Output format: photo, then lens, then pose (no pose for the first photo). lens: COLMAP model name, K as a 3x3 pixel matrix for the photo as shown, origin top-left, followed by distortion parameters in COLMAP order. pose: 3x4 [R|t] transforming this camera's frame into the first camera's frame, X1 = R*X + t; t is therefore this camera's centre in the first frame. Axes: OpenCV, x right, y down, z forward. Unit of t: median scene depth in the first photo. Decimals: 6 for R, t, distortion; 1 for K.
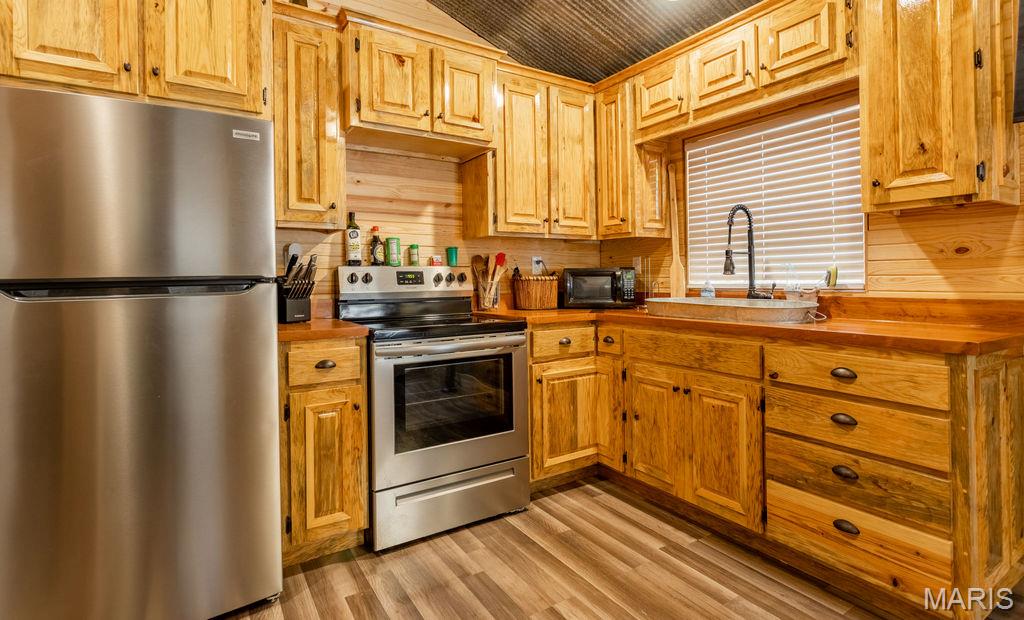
lens RADIAL K [[492.2, 0, 509.0], [0, 492.2, 272.9], [0, 0, 1]] dist [0.001236, 0.000877]
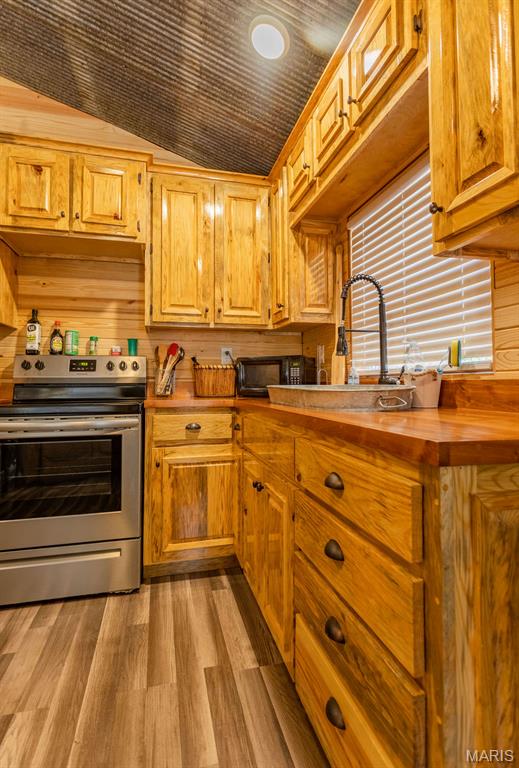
lens RADIAL K [[385.7, 0, 257.8], [0, 385.7, 369.3], [0, 0, 1]] dist [0.002610, -0.000267]
pose [[0.950904, -0.004653, -0.309452, 0.509059], [-0.002392, 0.999747, -0.022383, 0.042150], [0.309478, 0.022024, 0.950652, 0.312507]]
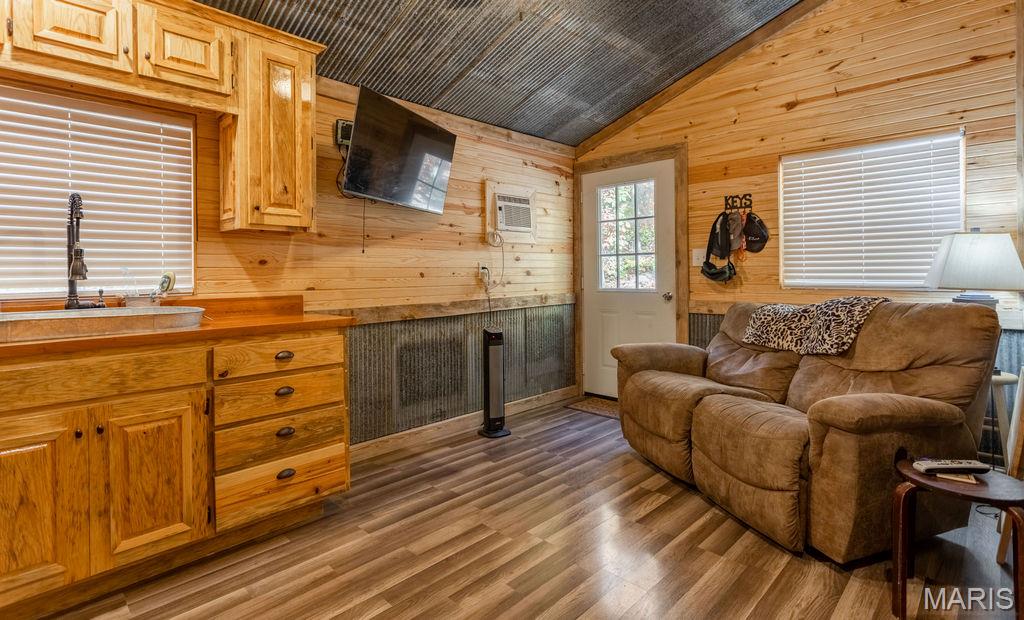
lens RADIAL K [[492.2, 0, 509.0], [0, 492.2, 272.9], [0, 0, 1]] dist [0.001236, 0.000877]
pose [[-0.221127, 0.016928, 0.975098, -0.484782], [0.004473, 0.999856, -0.016343, 0.008693], [-0.975235, 0.000747, -0.221170, 0.488118]]
